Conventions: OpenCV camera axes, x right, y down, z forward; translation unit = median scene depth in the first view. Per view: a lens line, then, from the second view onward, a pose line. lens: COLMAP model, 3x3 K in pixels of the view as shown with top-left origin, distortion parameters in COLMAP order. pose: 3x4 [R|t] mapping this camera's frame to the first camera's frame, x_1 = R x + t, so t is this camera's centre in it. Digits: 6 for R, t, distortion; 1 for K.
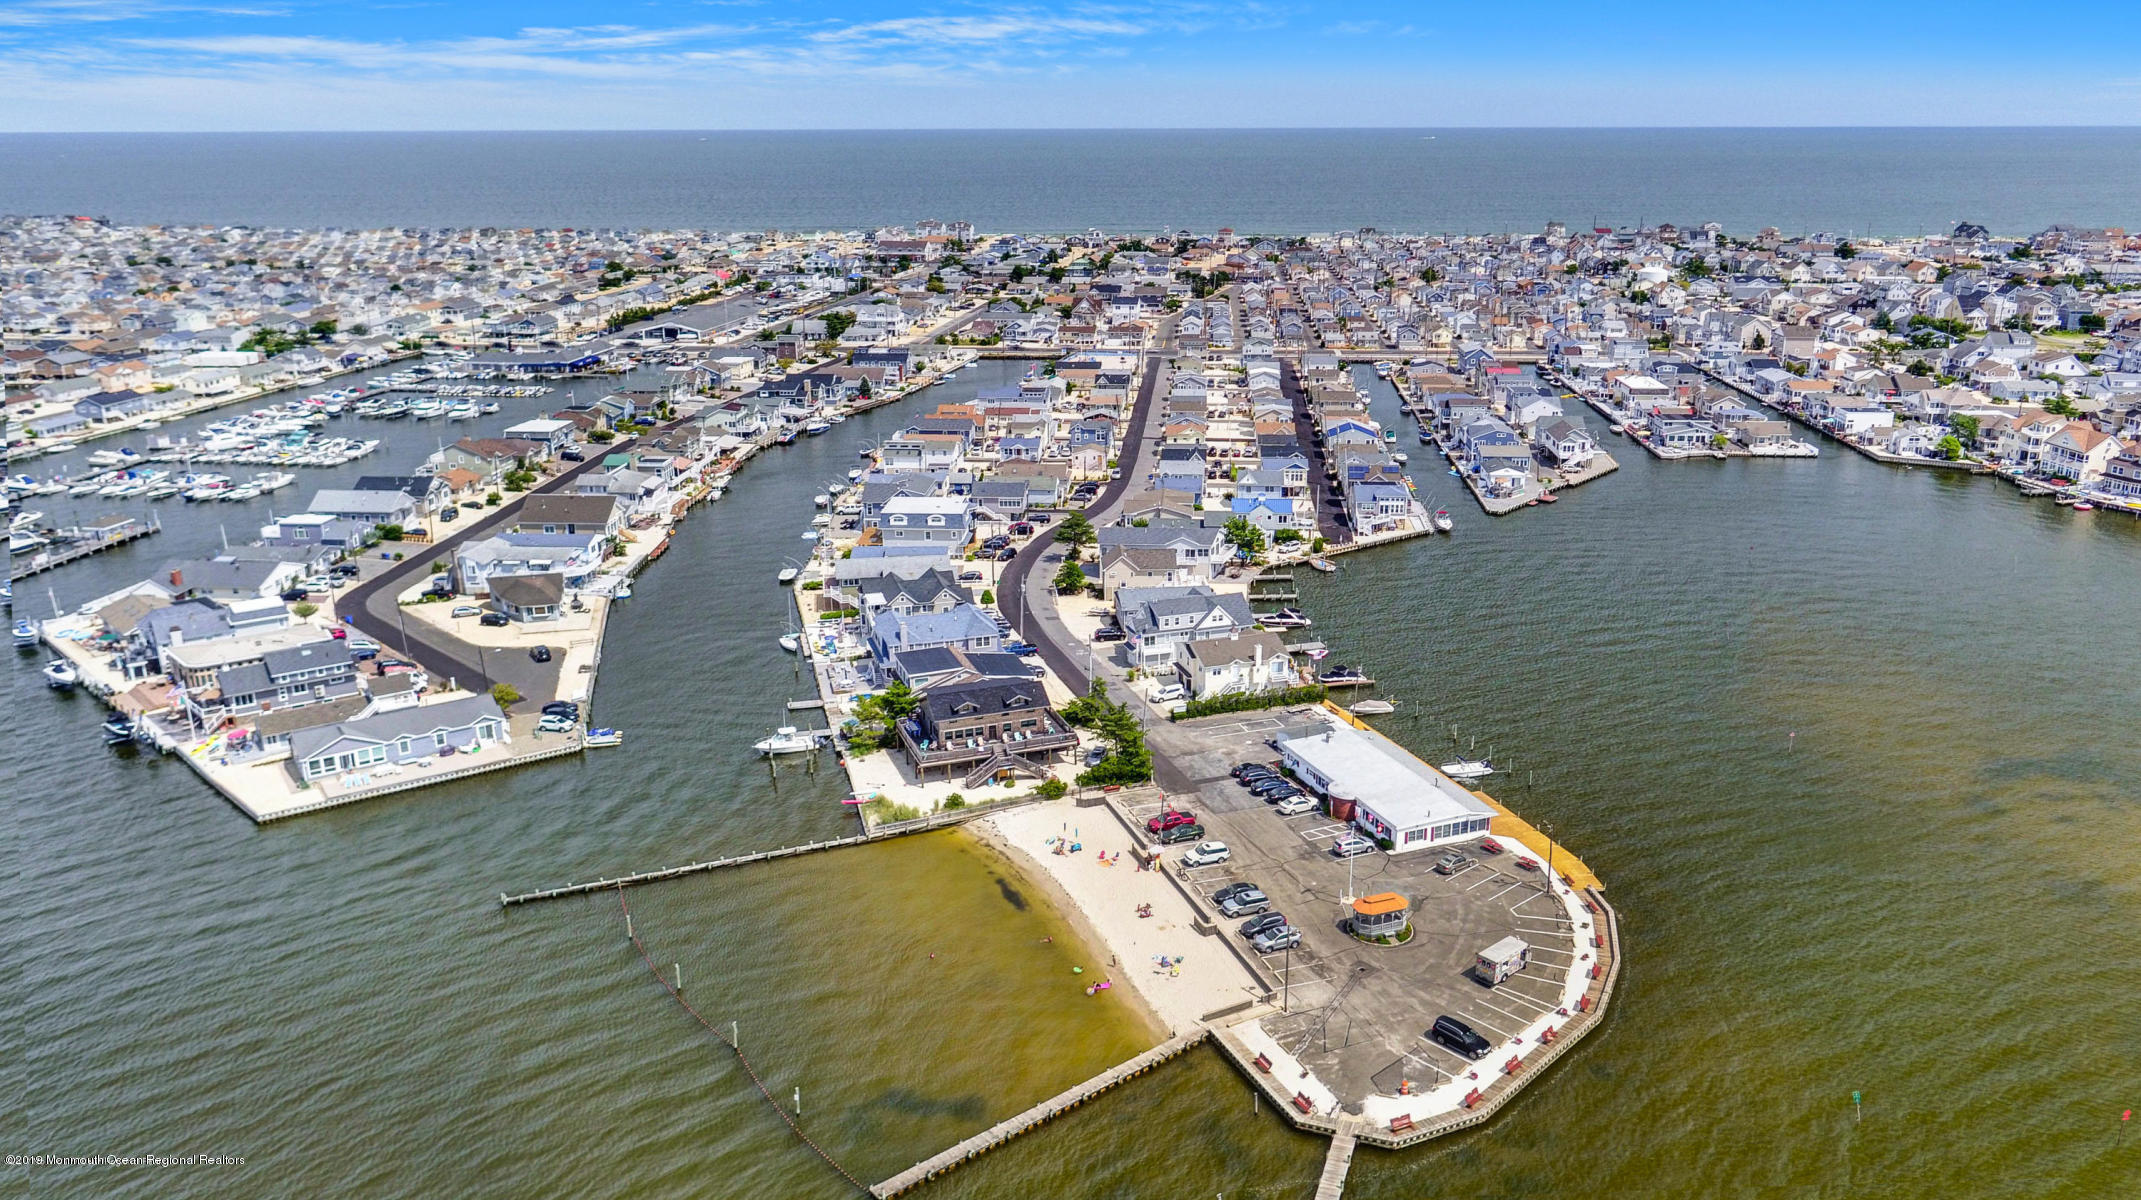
lens RADIAL K [[1566.1, 0, 1070.5], [0, 1566.1, 600.0], [0, 0, 1]] dist [0.006552, 0.000764]
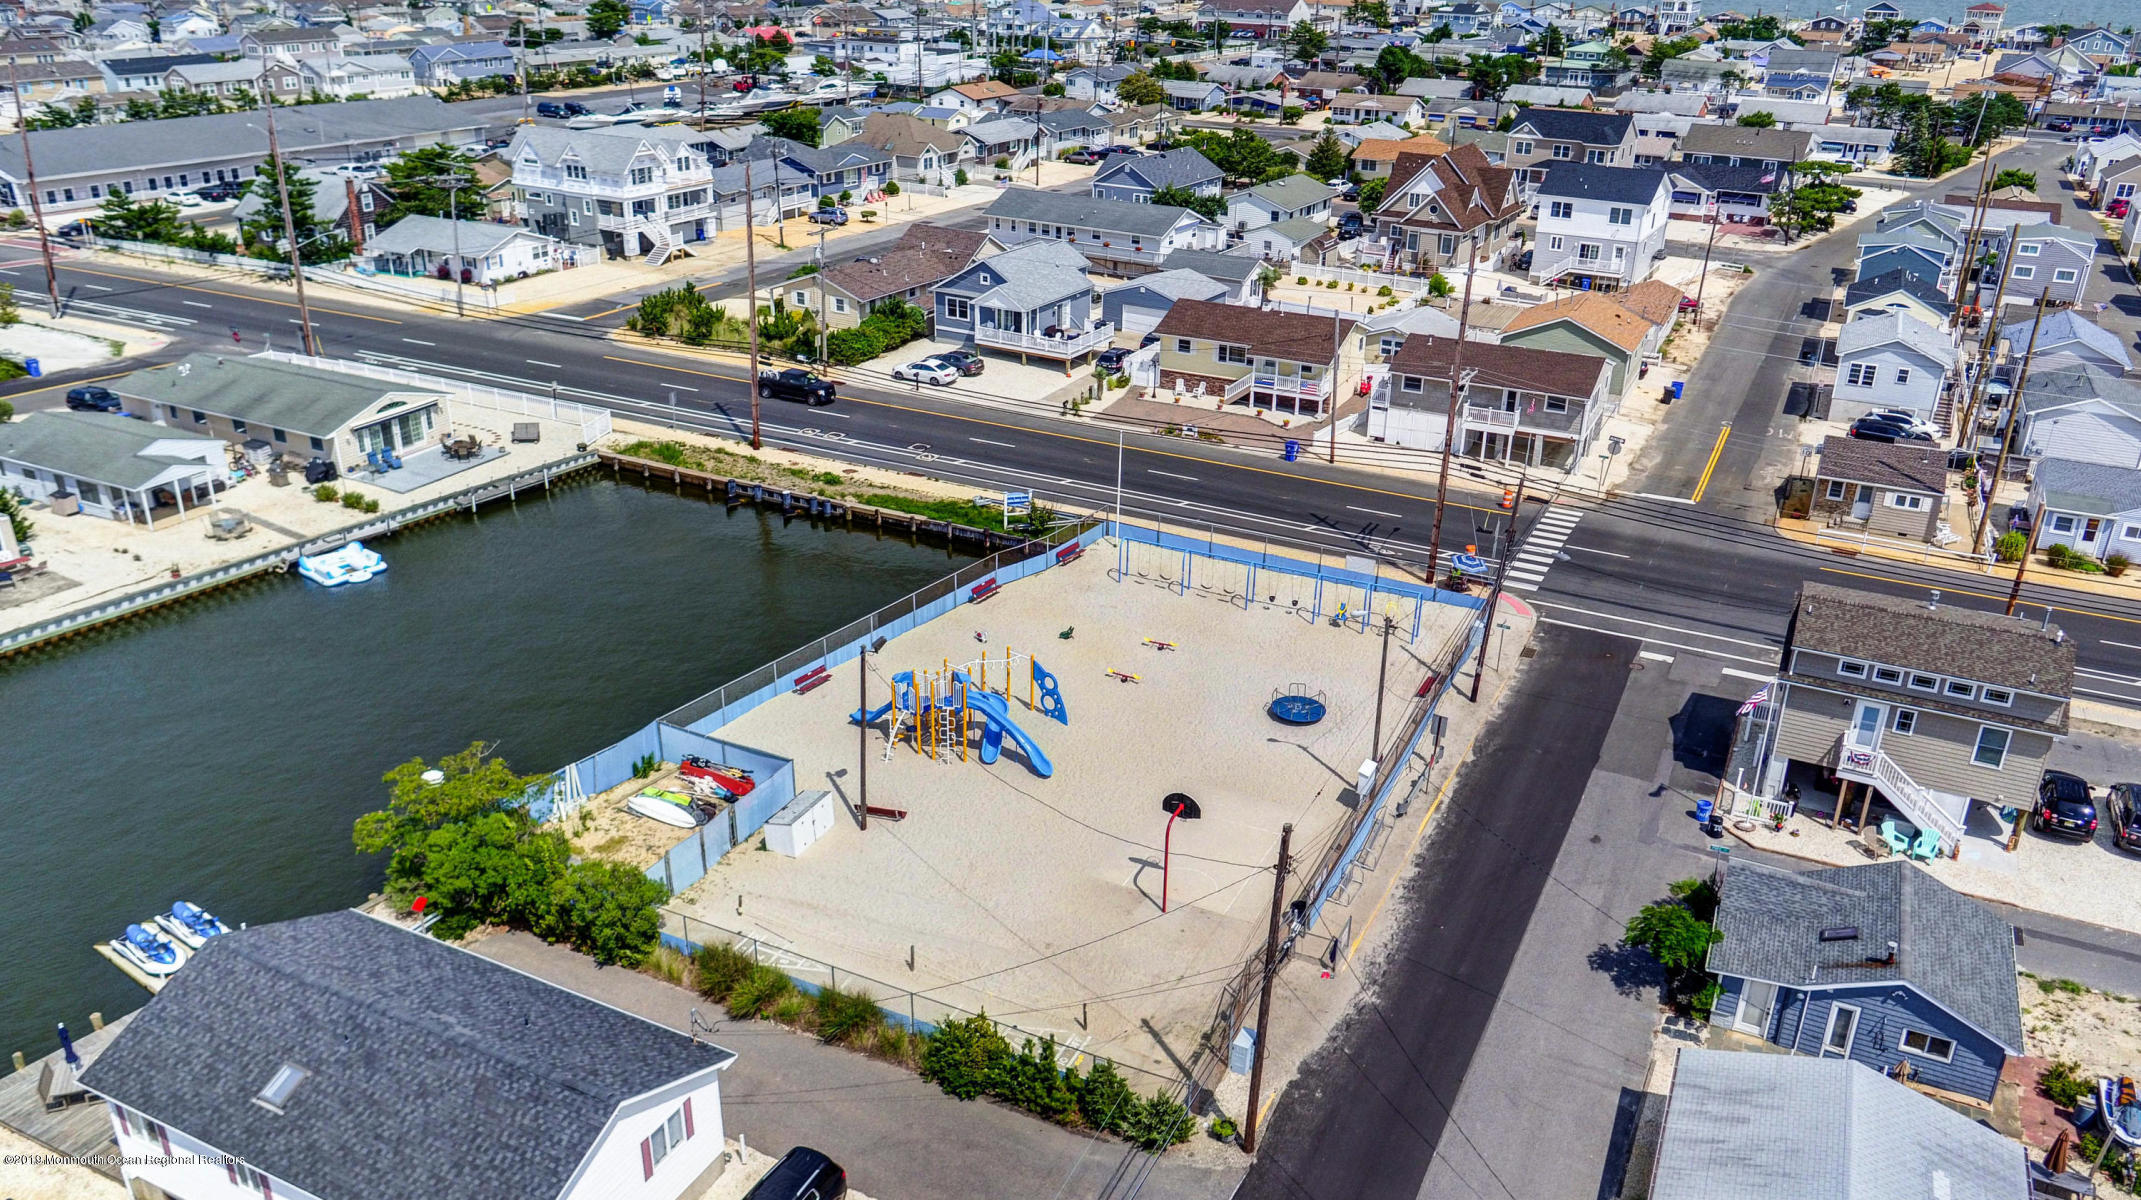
lens RADIAL K [[1566.1, 0, 1070.5], [0, 1566.1, 600.0], [0, 0, 1]] dist [0.006552, 0.000764]
pose [[0.929642, 0.171869, -0.325924, 0.038526], [-0.133470, 0.981552, 0.136901, -0.119140], [0.343440, -0.083768, 0.935431, 0.588456]]
